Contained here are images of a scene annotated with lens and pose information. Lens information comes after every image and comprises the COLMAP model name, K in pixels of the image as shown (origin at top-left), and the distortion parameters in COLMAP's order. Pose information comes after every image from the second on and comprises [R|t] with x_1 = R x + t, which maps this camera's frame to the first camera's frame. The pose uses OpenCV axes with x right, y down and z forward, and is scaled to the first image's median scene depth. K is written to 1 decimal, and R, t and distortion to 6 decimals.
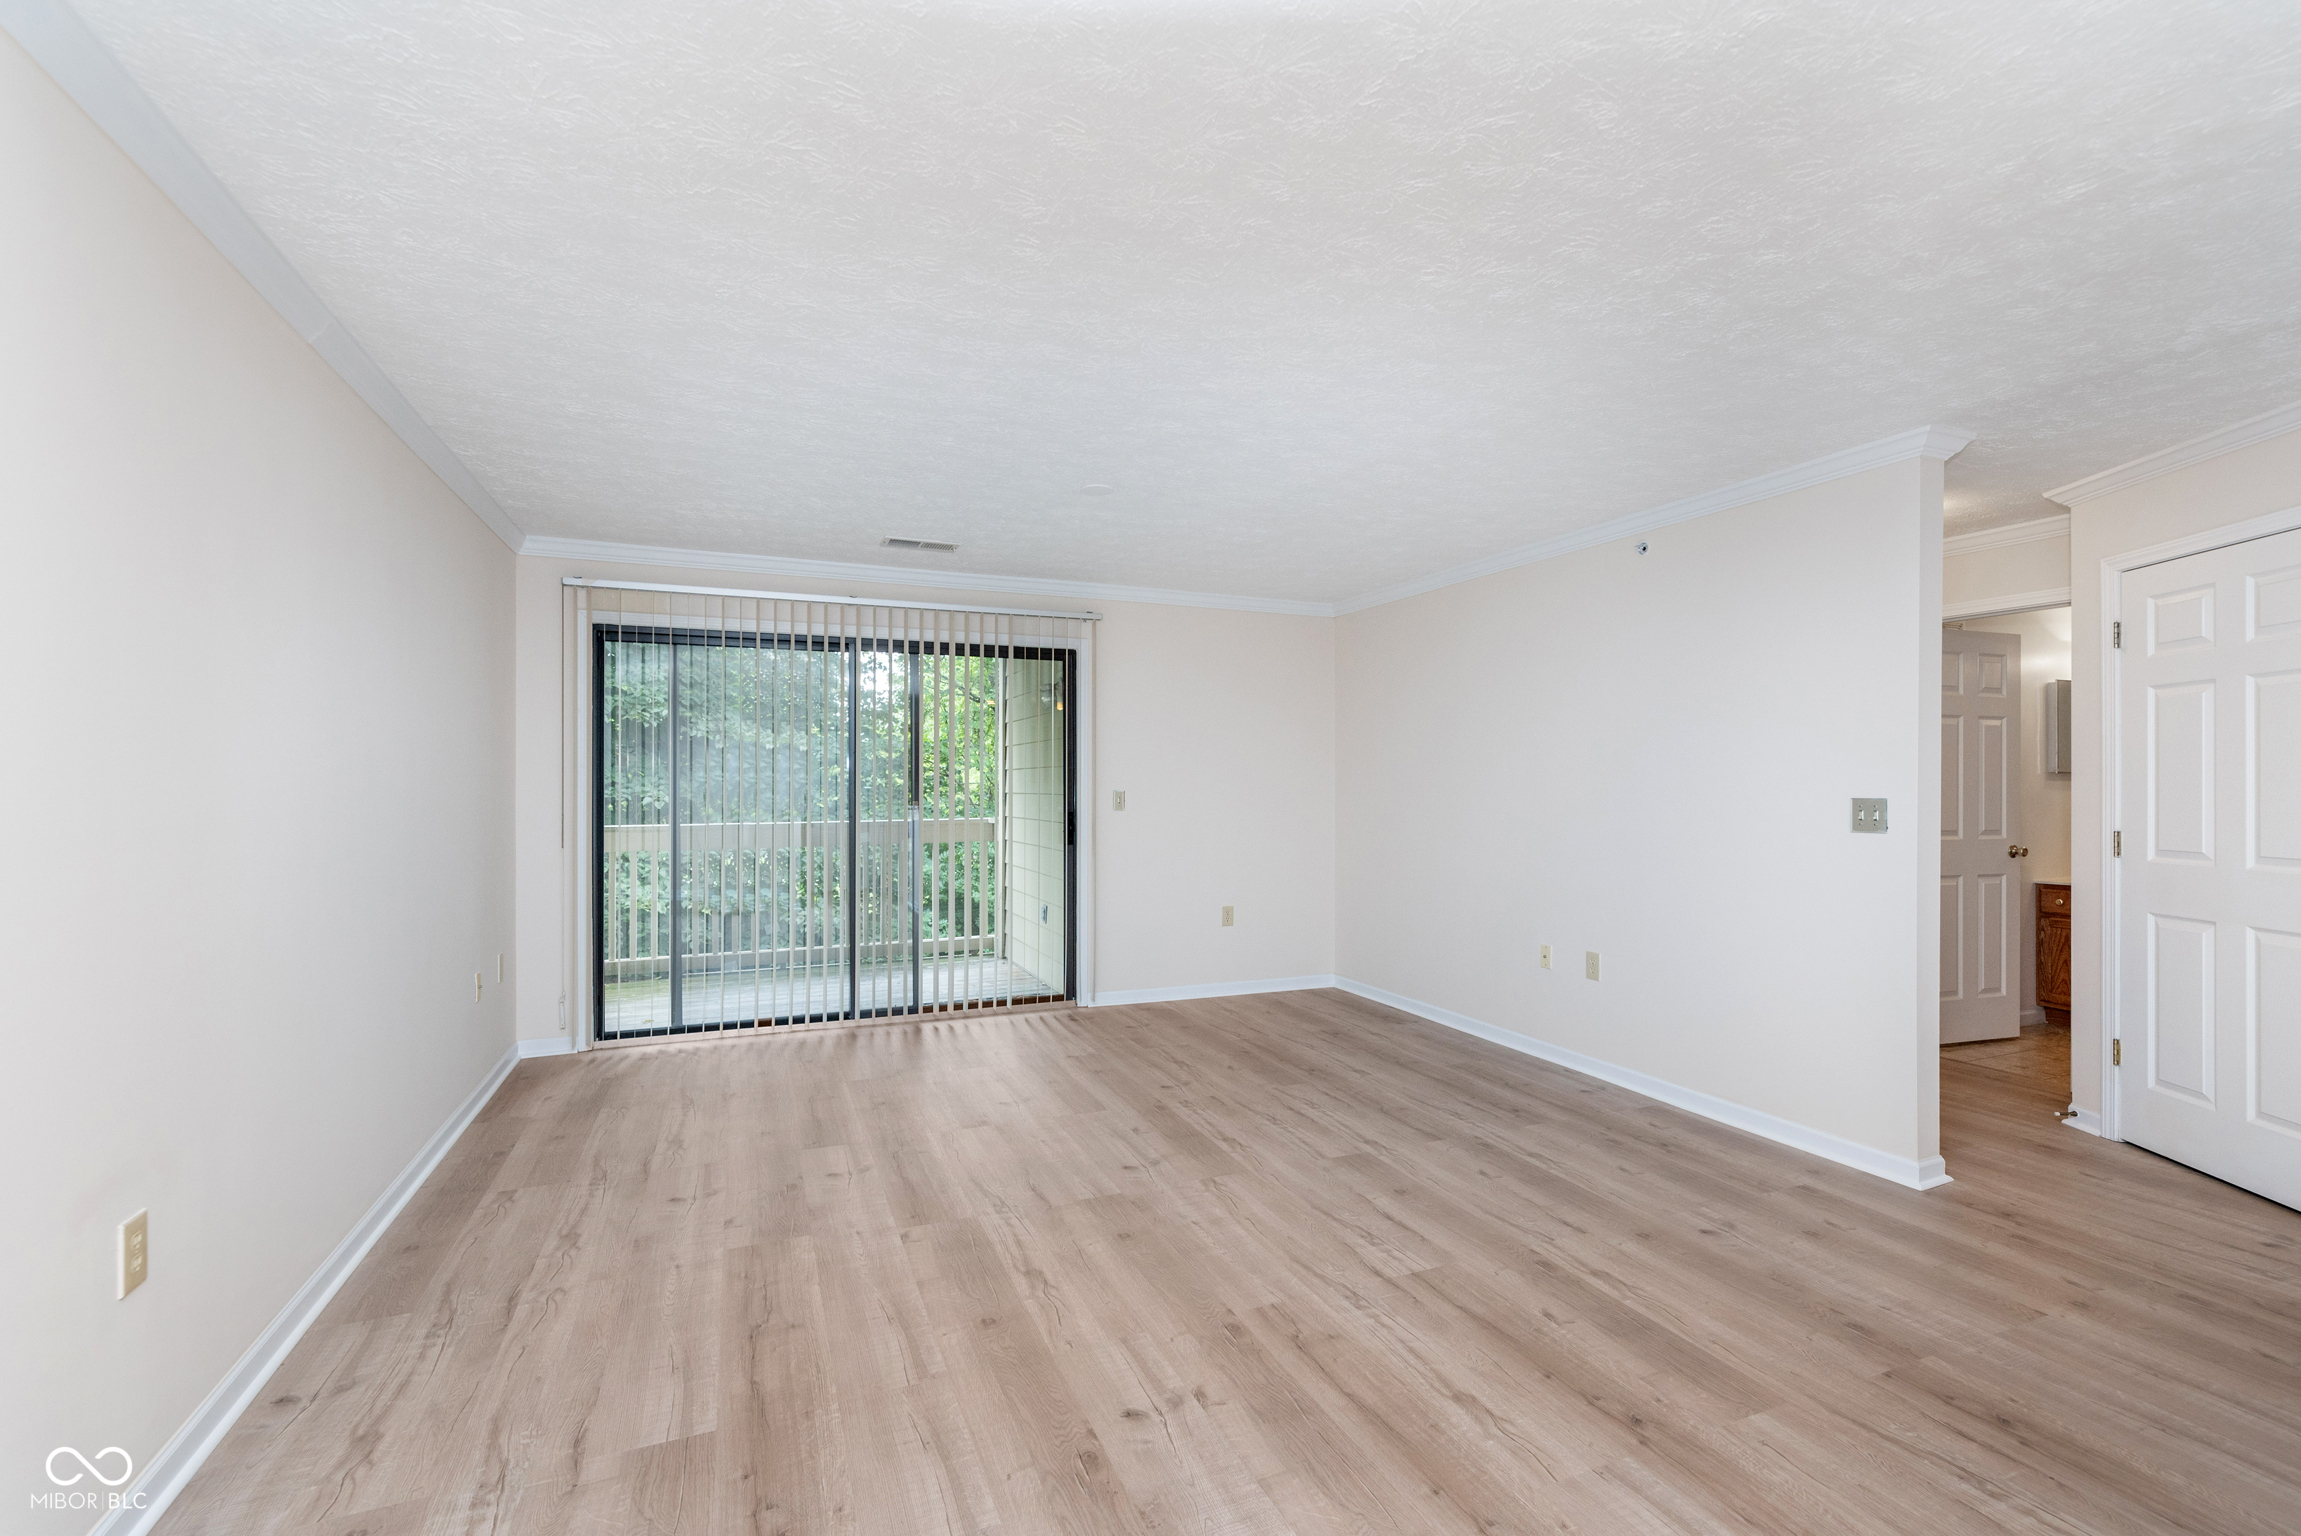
lens RADIAL K [[993.7, 0, 1163.2], [0, 993.7, 789.0], [0, 0, 1]] dist [0.000653, -0.000246]
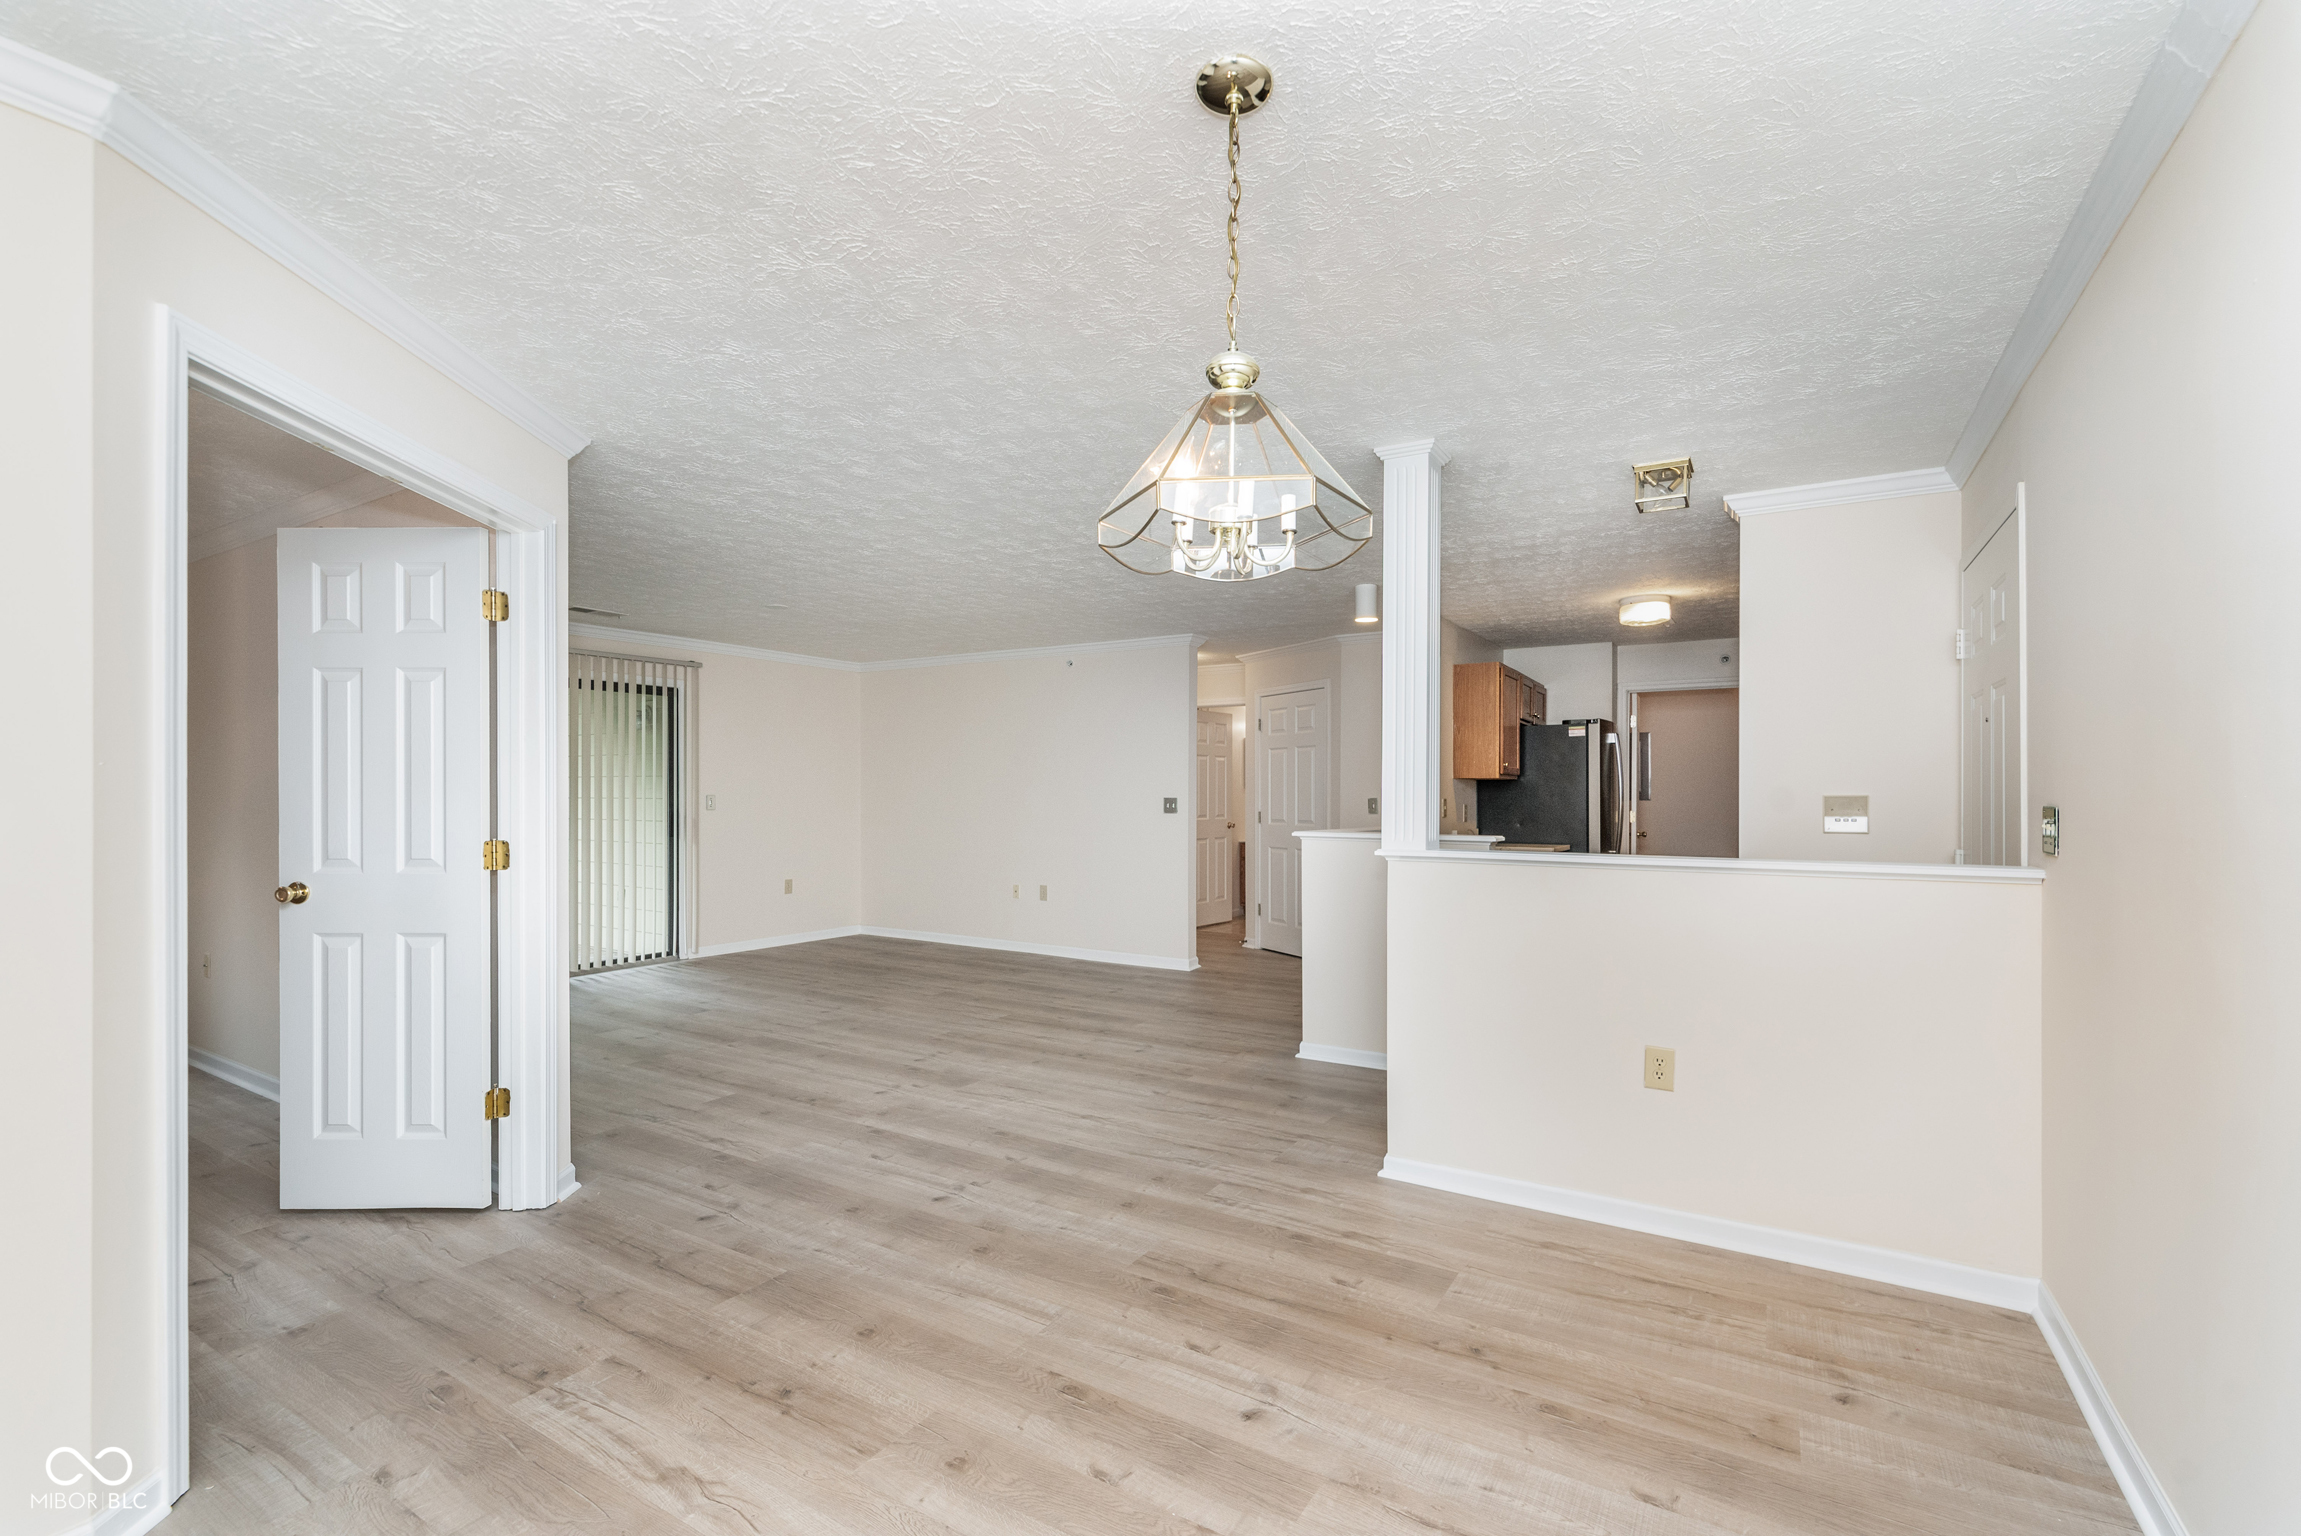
lens RADIAL K [[993.7, 0, 1163.2], [0, 993.7, 789.0], [0, 0, 1]] dist [0.000653, -0.000246]
pose [[0.813228, 0.004532, 0.581928, -0.567679], [-0.000240, 0.999972, -0.007453, 0.005592], [-0.581945, 0.005921, 0.813206, -0.760536]]
